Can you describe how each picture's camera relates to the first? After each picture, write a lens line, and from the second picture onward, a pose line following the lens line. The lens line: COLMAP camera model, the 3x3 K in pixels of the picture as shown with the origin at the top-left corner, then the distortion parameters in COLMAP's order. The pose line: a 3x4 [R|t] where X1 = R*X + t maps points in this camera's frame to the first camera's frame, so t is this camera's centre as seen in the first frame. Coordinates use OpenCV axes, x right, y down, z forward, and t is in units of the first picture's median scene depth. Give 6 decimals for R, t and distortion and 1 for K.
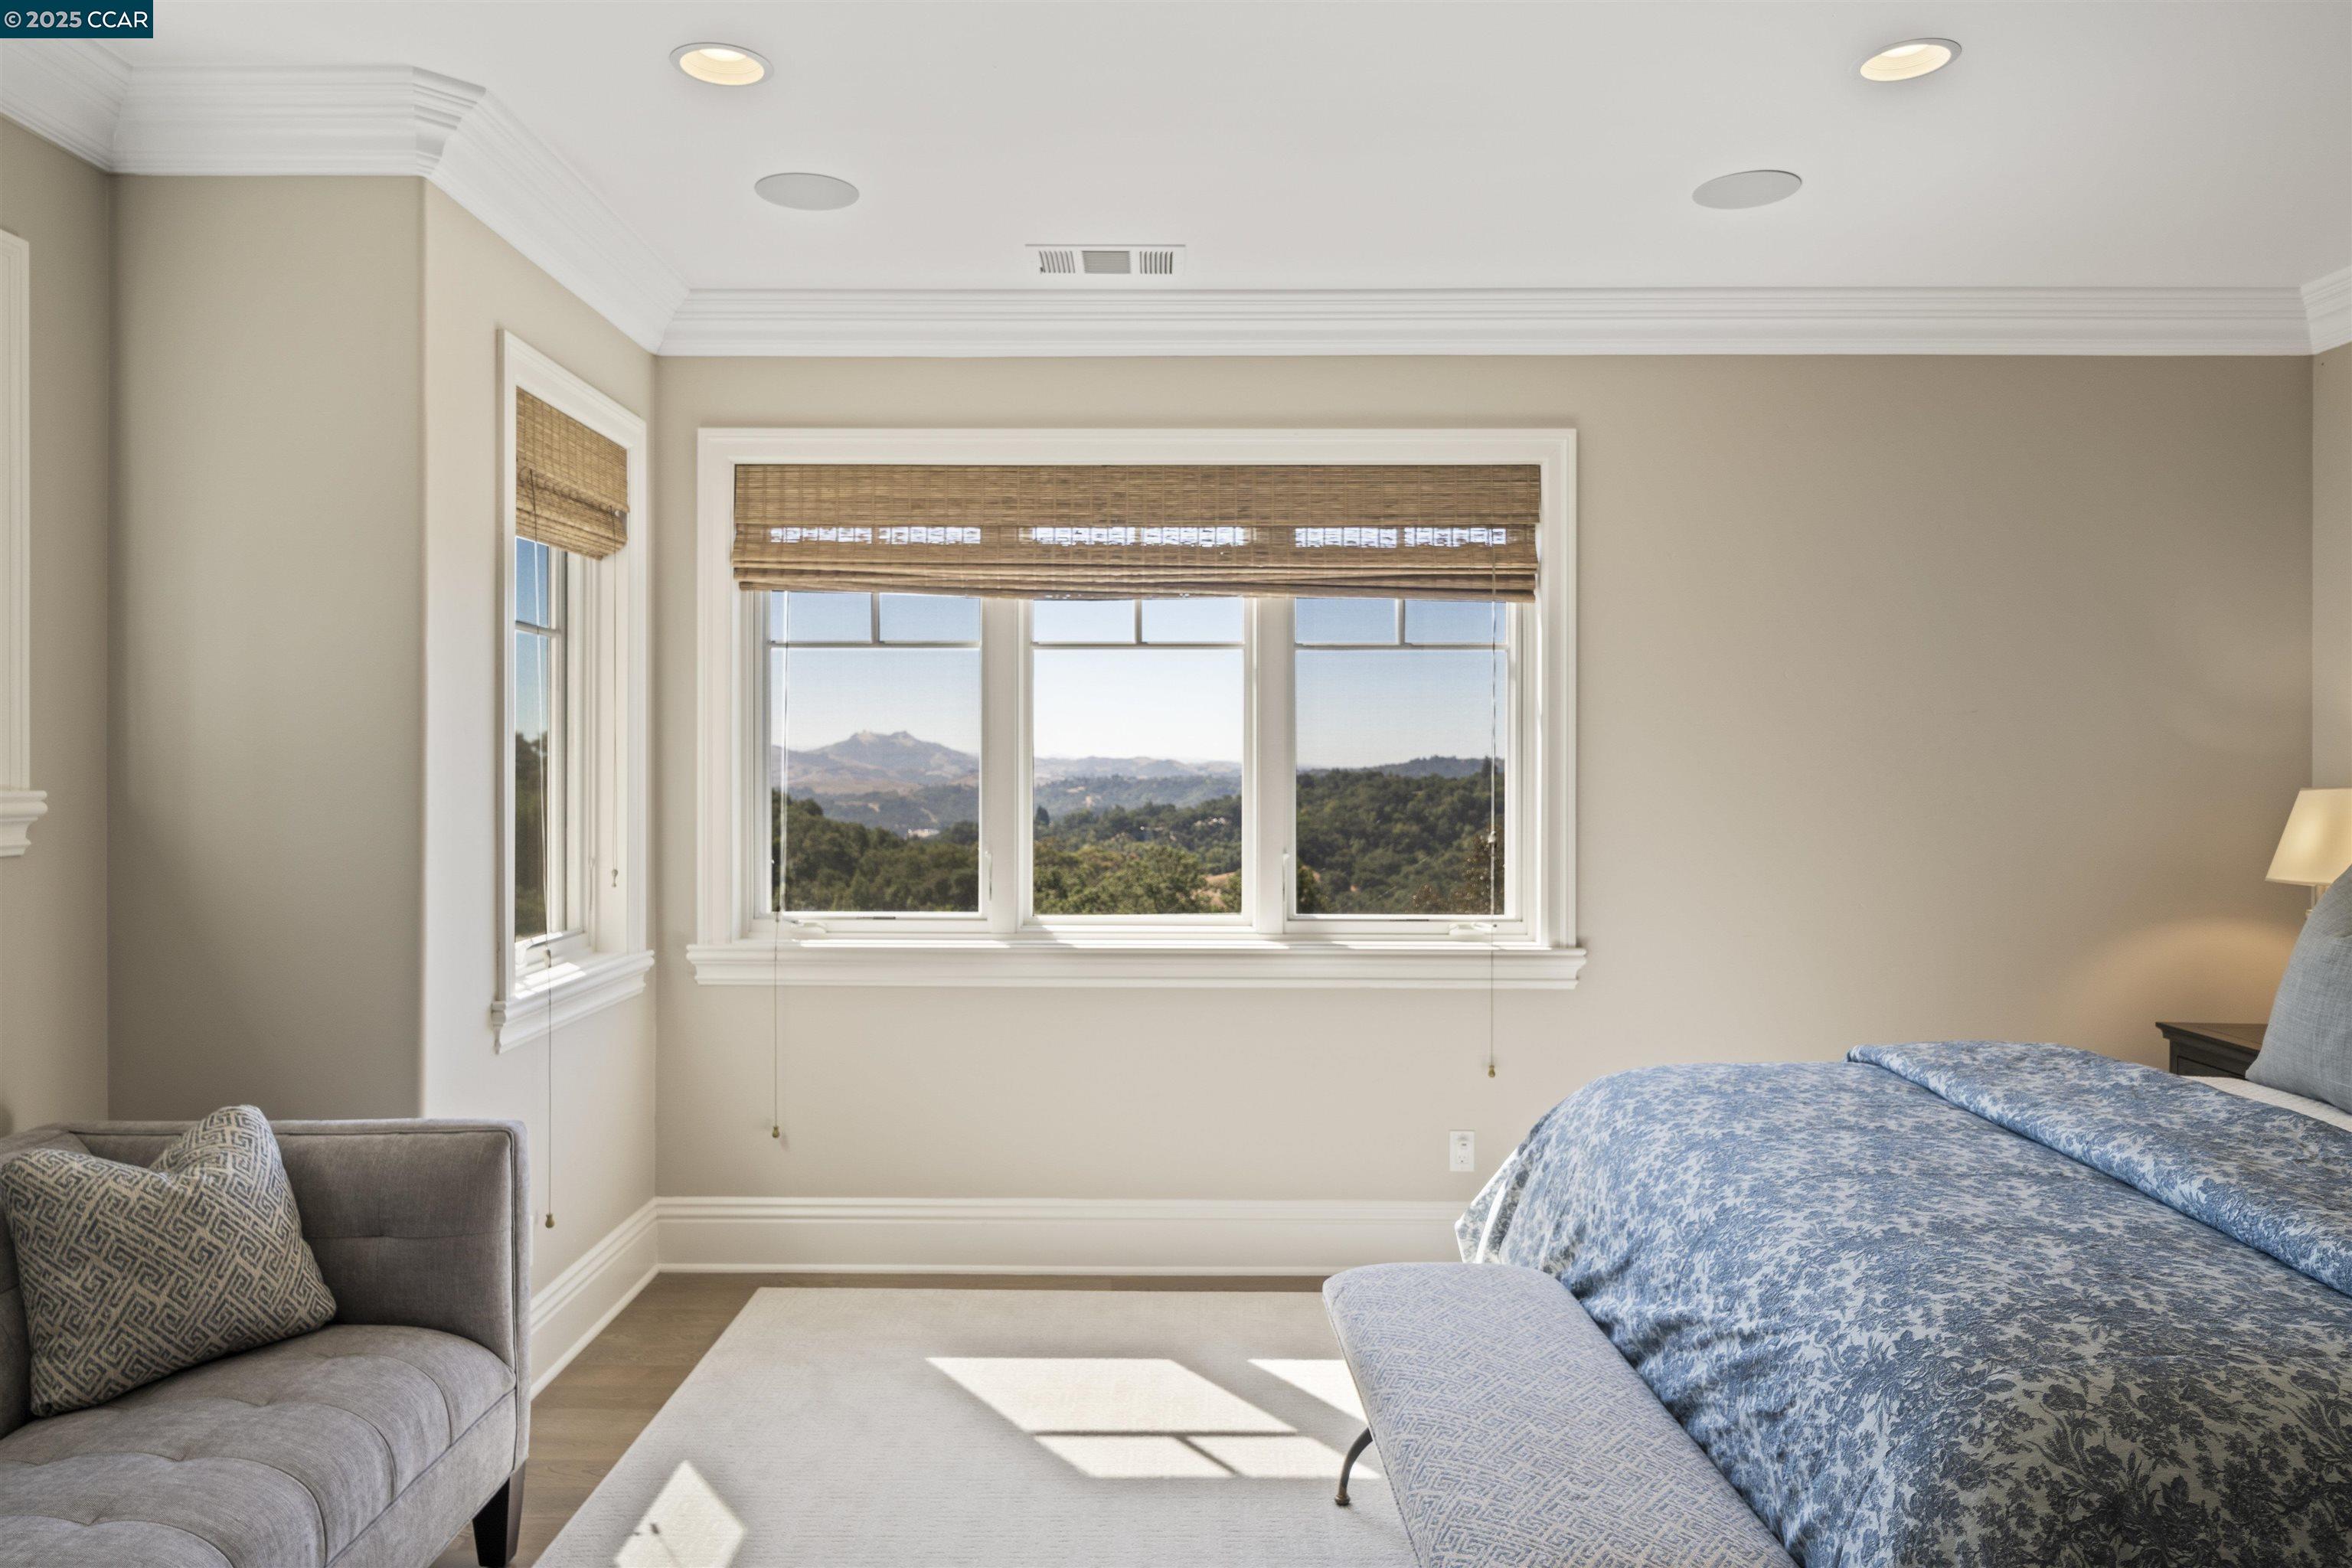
lens RADIAL K [[1574.1, 0, 1179.7], [0, 1574.1, 766.3], [0, 0, 1]] dist [-0.029230, 0.007302]
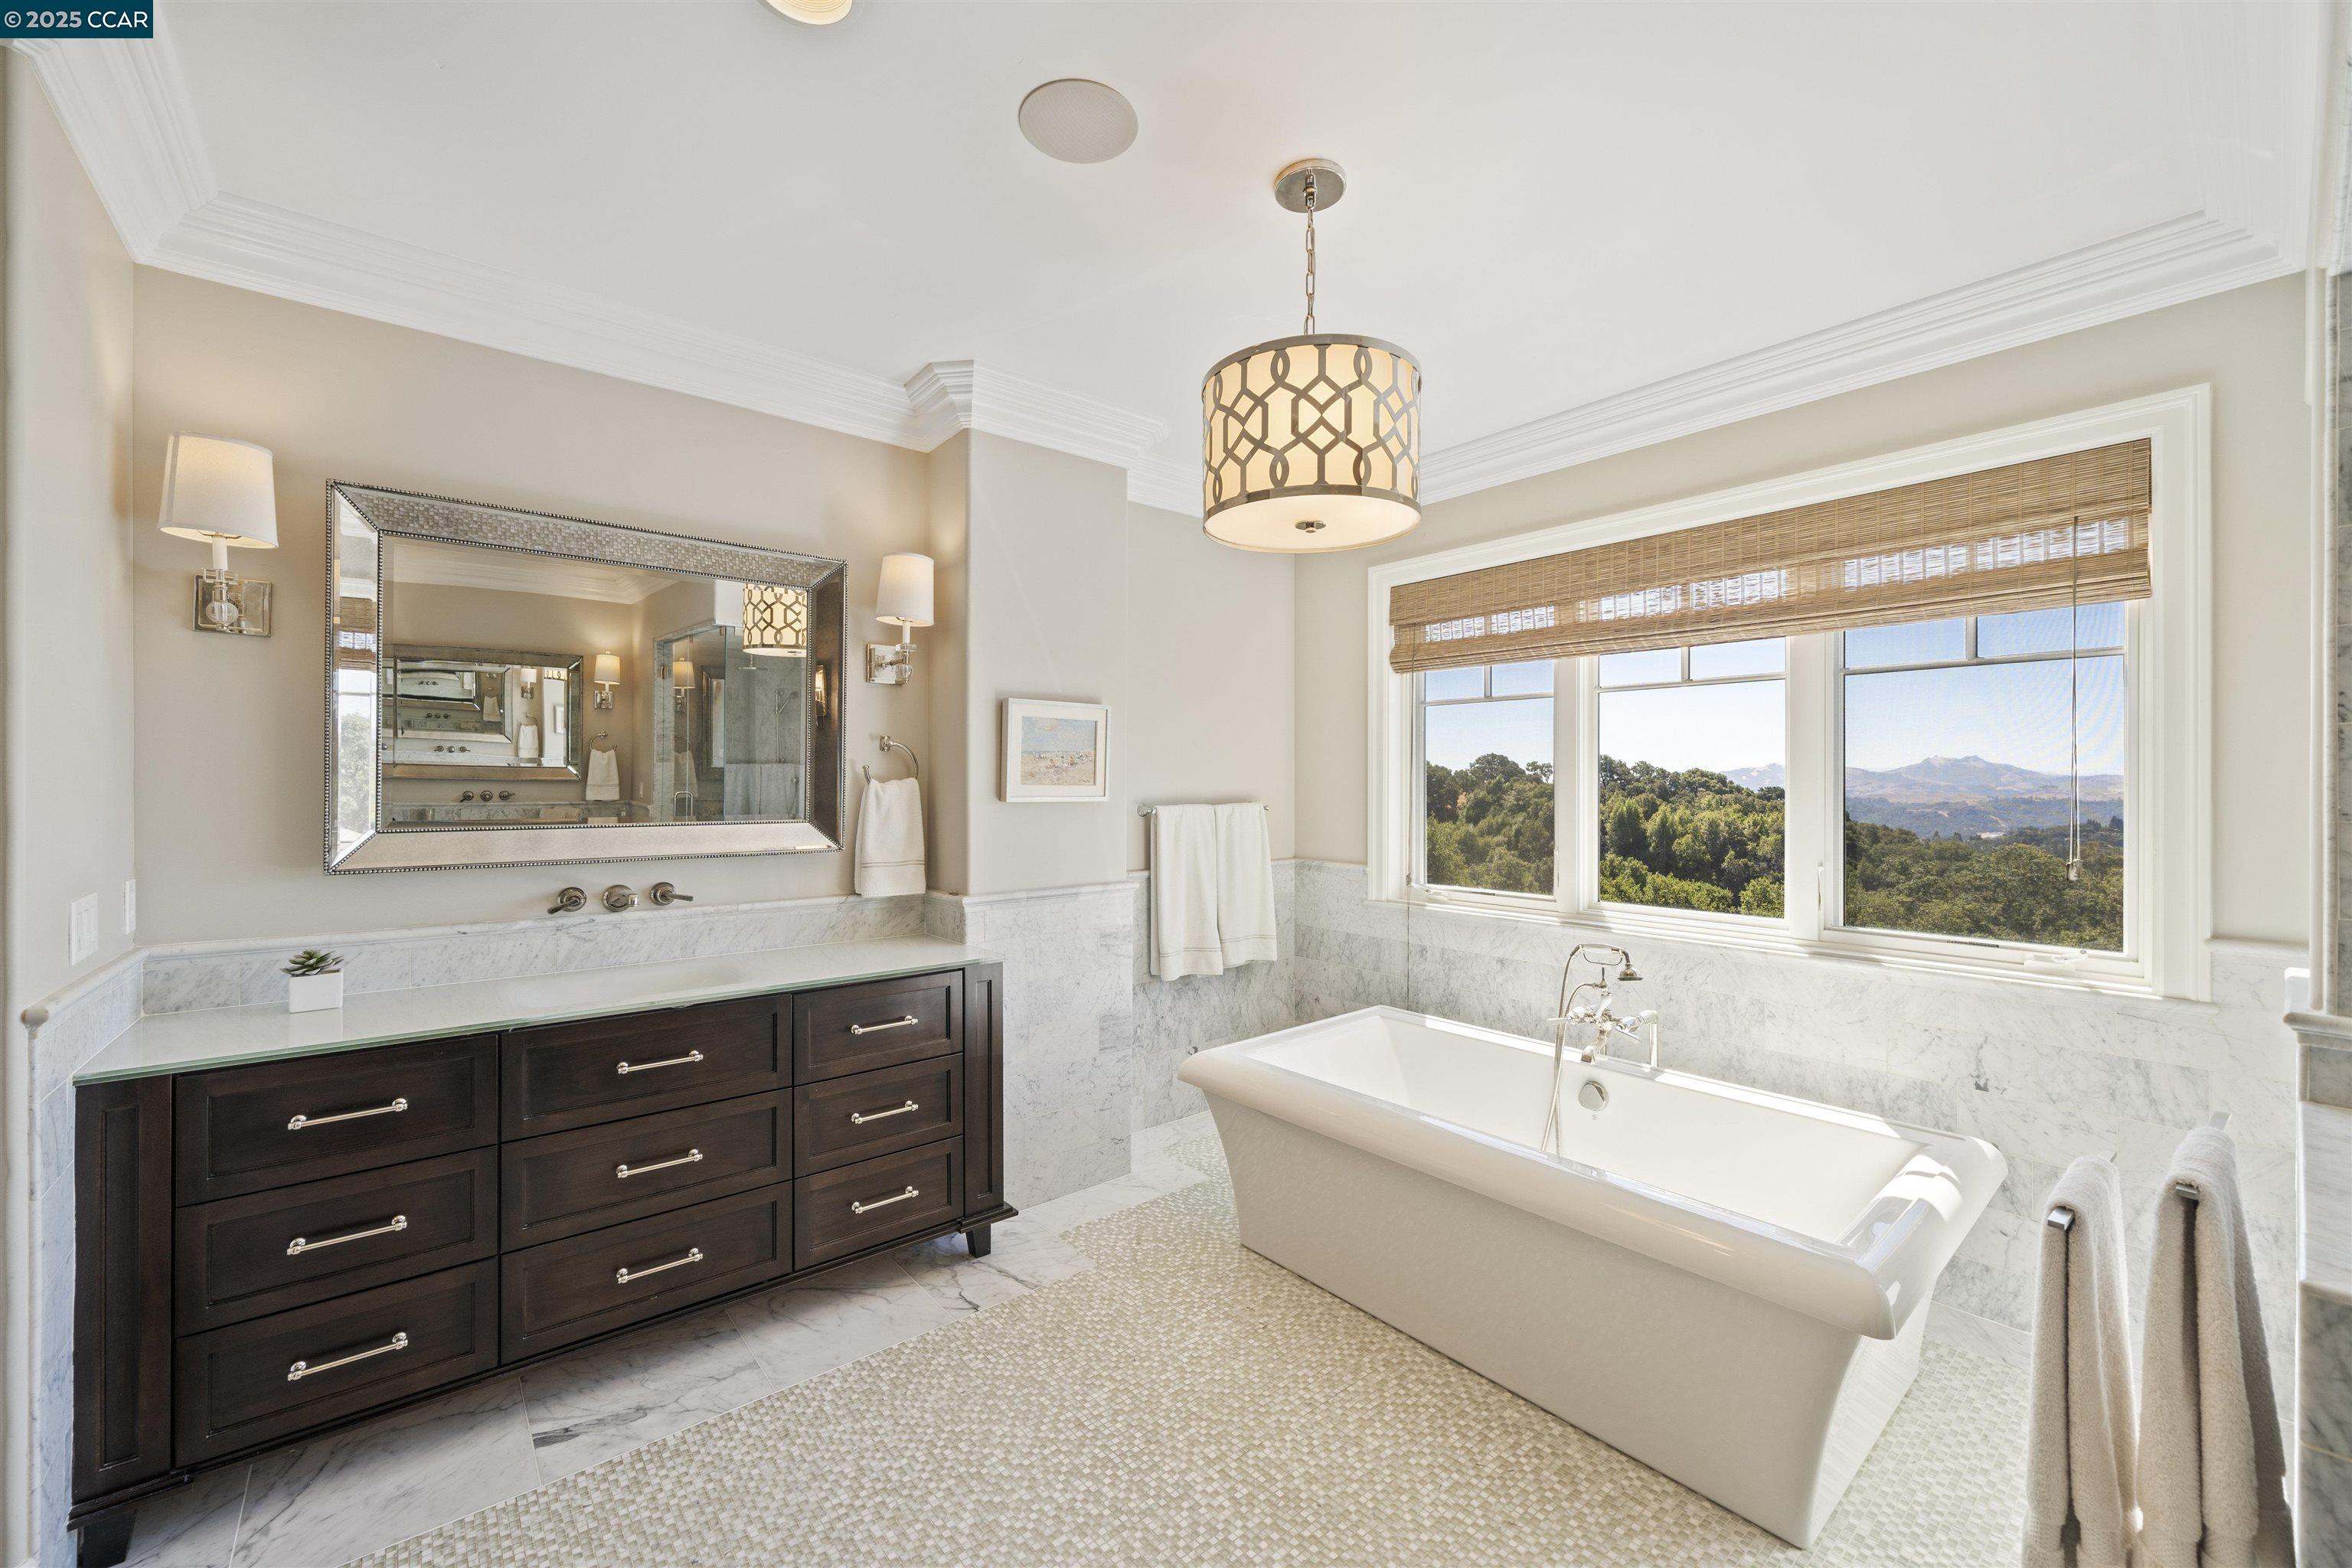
lens RADIAL K [[953.9, 0, 1167.5], [0, 953.9, 783.6], [0, 0, 1]] dist [0.009022, 0.000492]
pose [[0.635356, -0.005007, -0.772203, 0.285558], [0.004571, 0.999986, -0.002723, -0.001259], [0.772206, -0.001799, 0.635370, 0.228532]]
